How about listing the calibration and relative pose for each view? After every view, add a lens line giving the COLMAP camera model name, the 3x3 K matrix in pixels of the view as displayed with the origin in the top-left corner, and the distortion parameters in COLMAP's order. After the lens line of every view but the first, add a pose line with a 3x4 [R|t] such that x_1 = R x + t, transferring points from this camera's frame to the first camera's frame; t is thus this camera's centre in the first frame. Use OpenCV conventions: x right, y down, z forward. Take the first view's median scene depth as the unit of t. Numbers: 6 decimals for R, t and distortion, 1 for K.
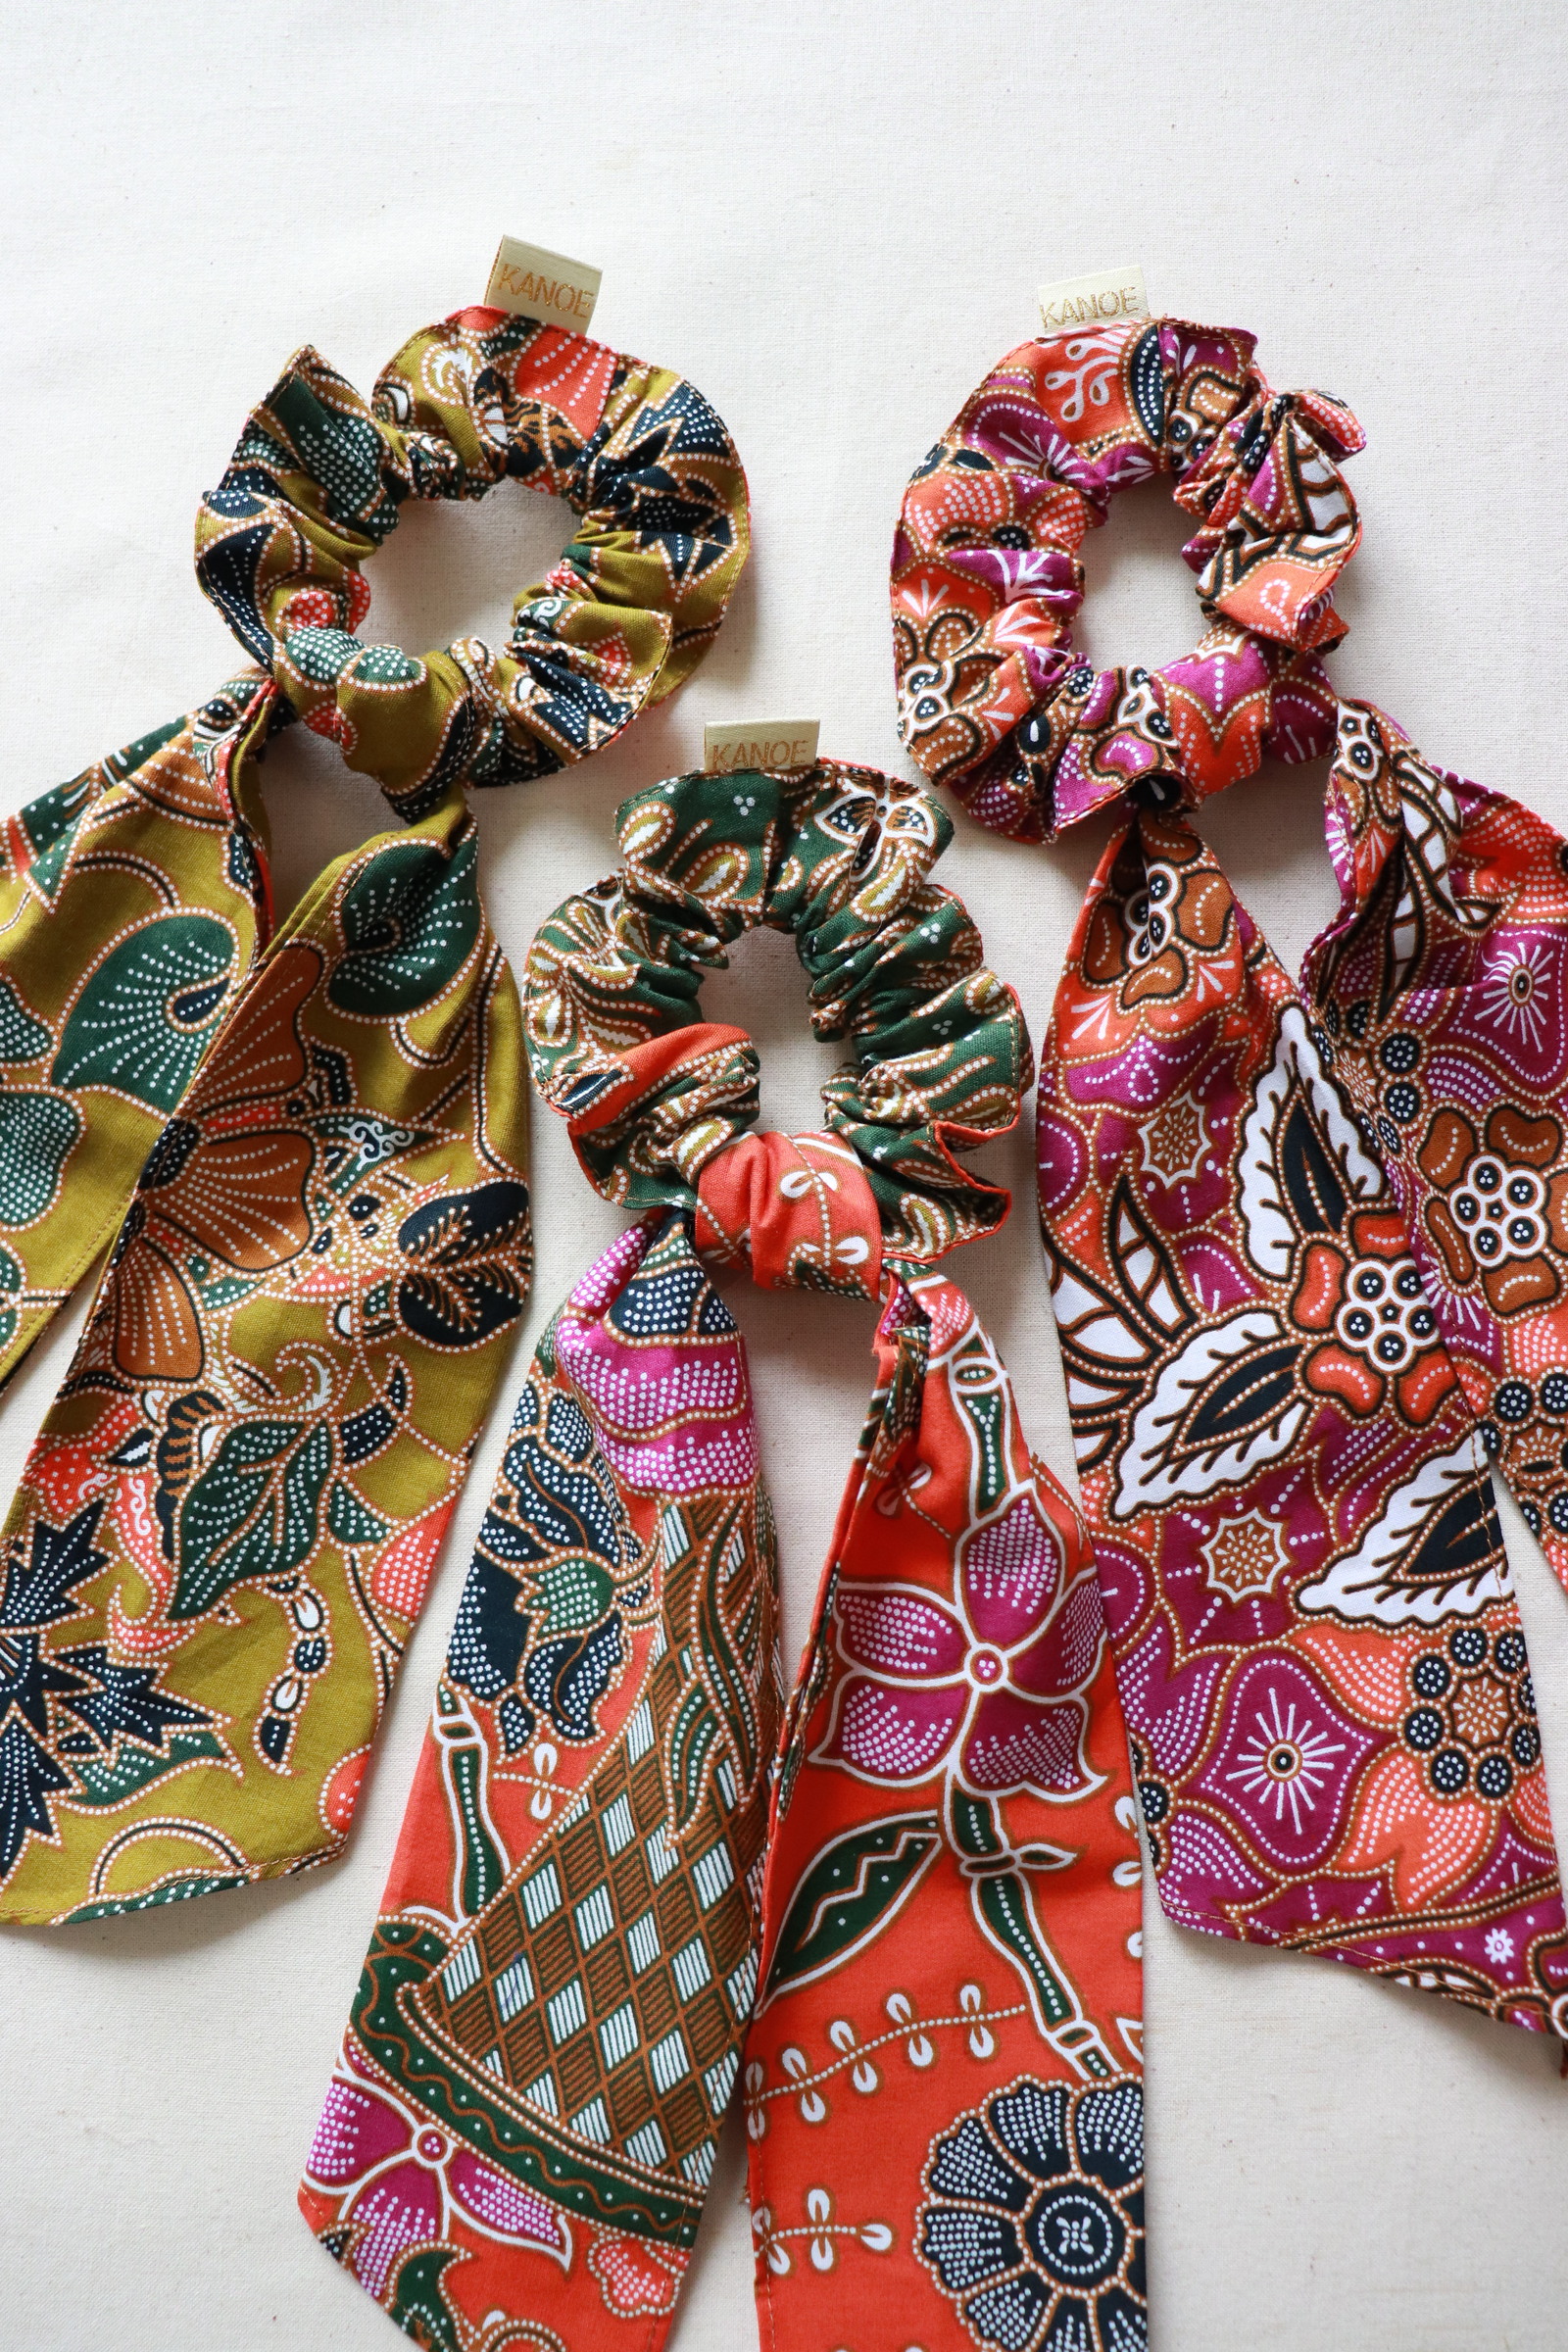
lens RADIAL K [[1944.7, 0, 761.2], [0, 1944.7, 1155.2], [0, 0, 1]] dist [-0.174903, 0.140947]
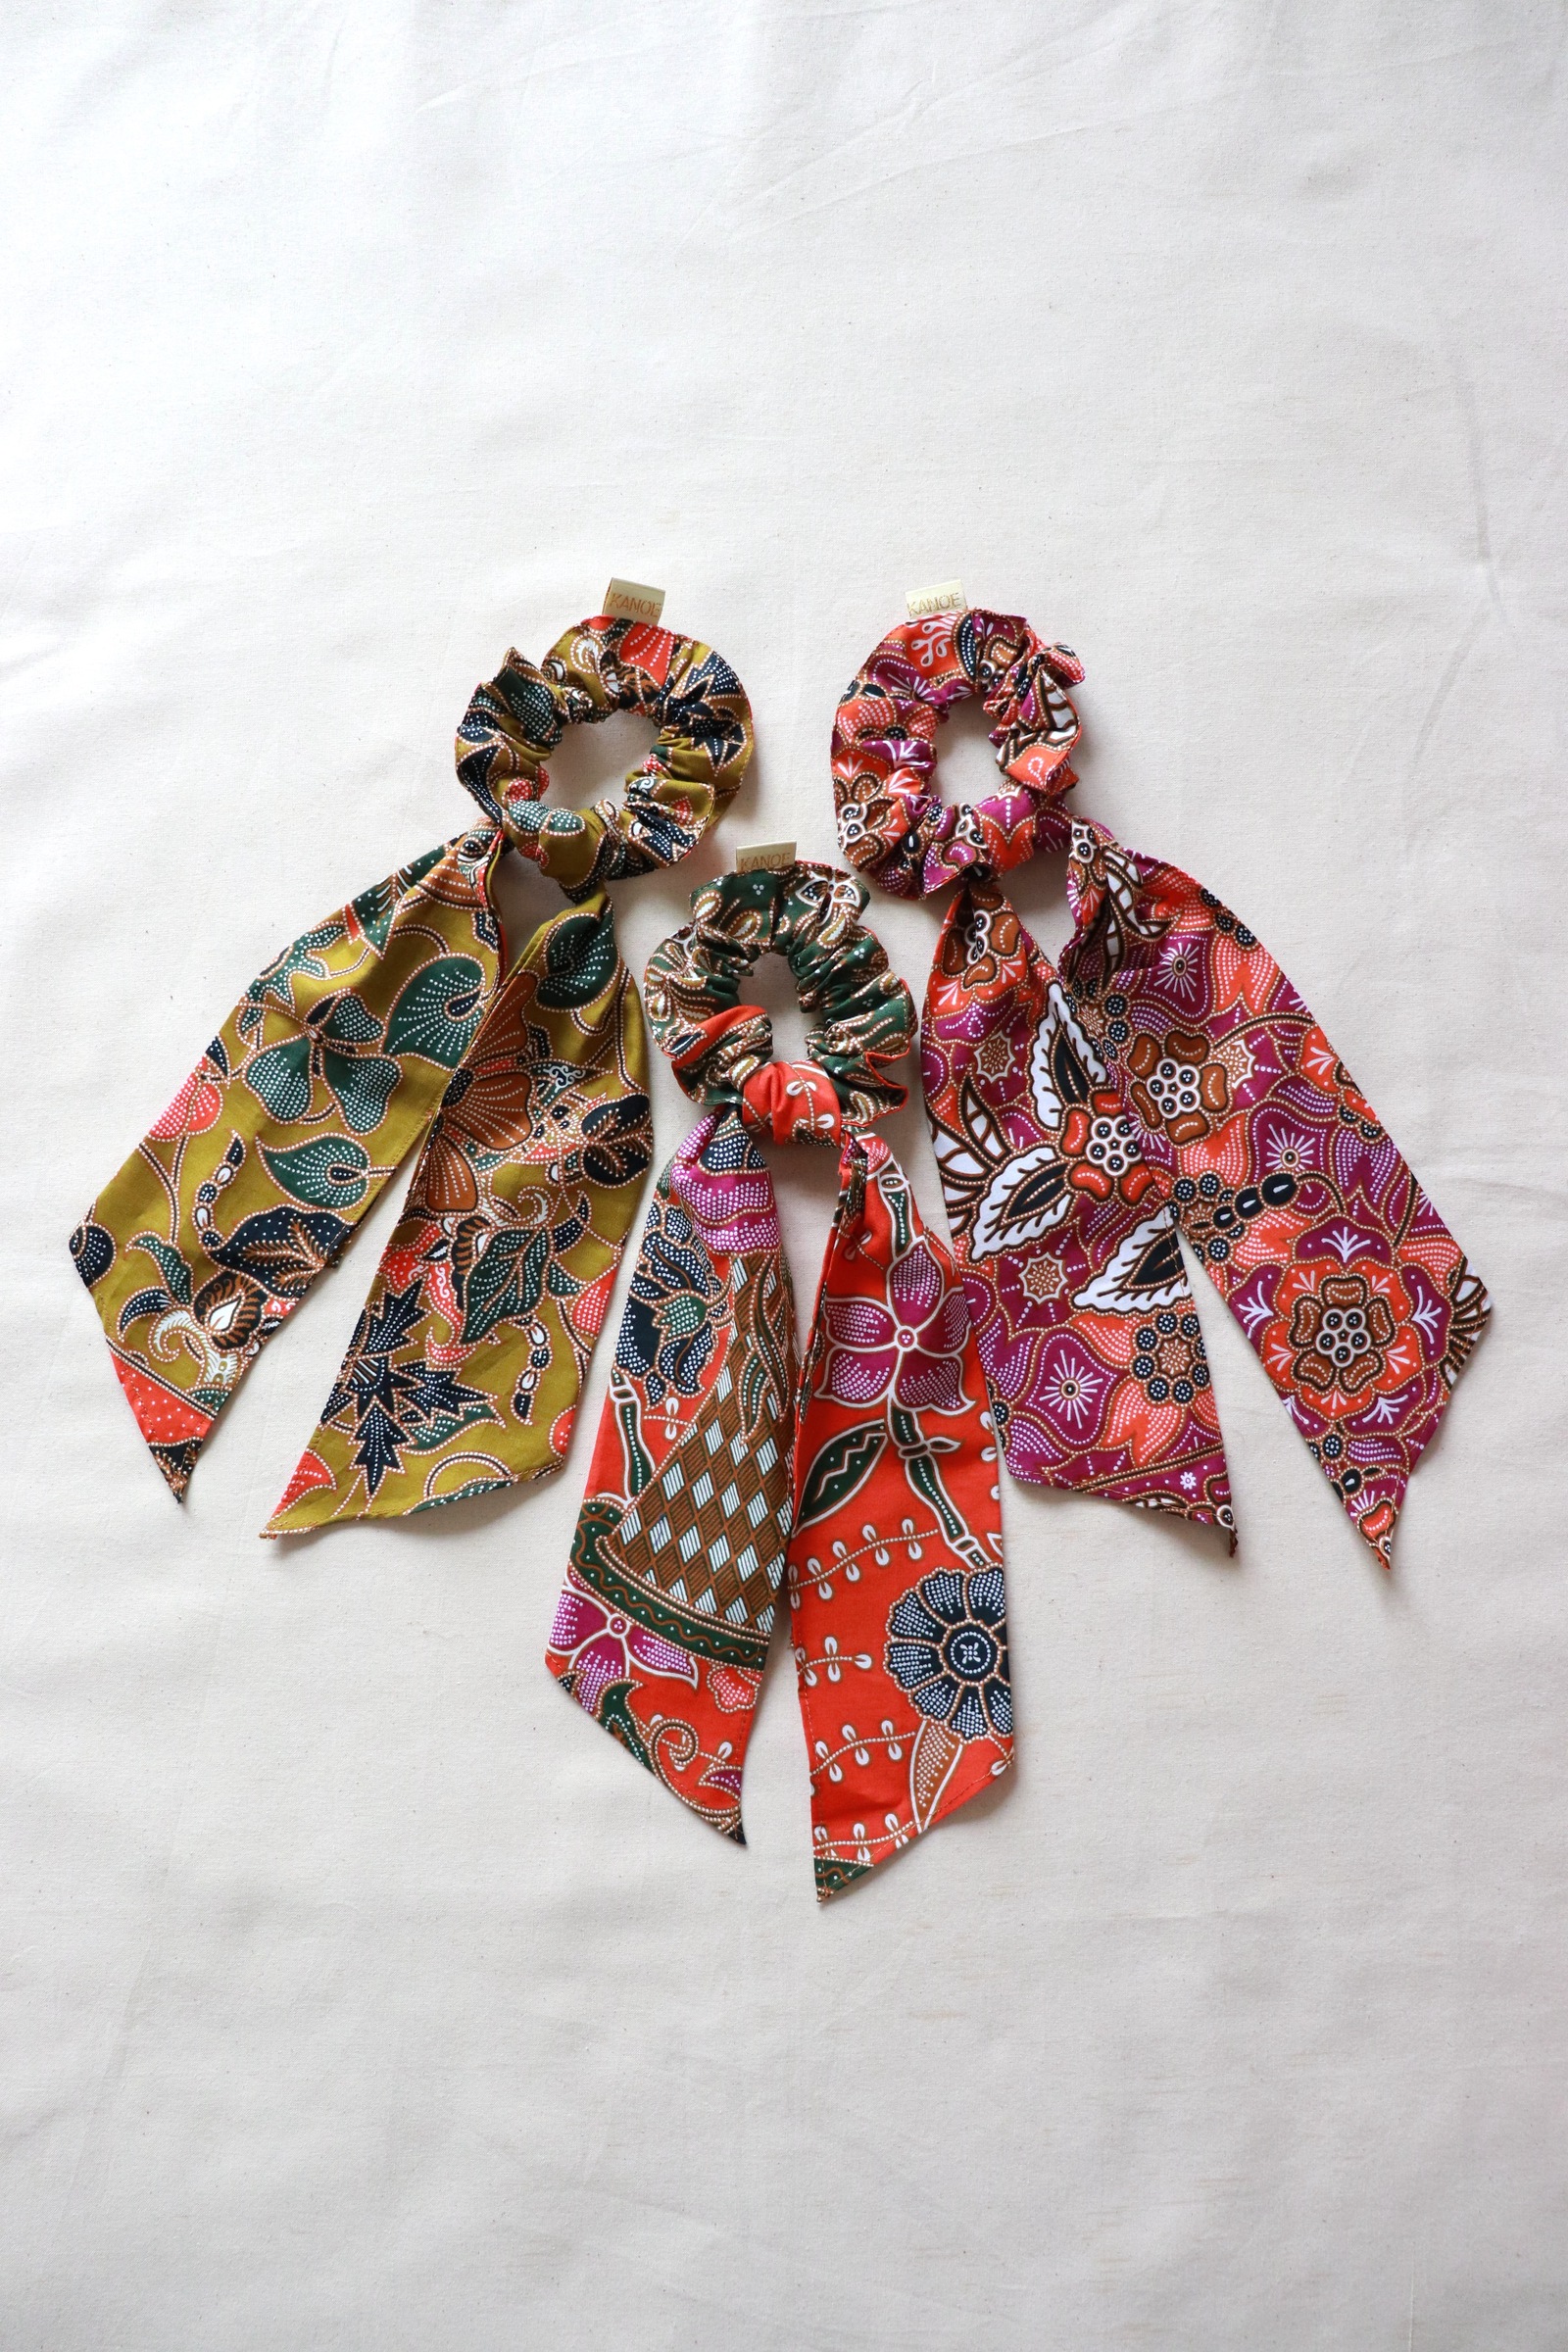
lens RADIAL K [[1944.7, 0, 778.8], [0, 1944.7, 1152.4], [0, 0, 1]] dist [-0.174903, 0.140947]
pose [[0.998674, -0.043975, 0.026768, -0.049755], [0.043223, 0.998672, 0.028050, 0.022739], [-0.027966, -0.026856, 0.999248, -0.878662]]
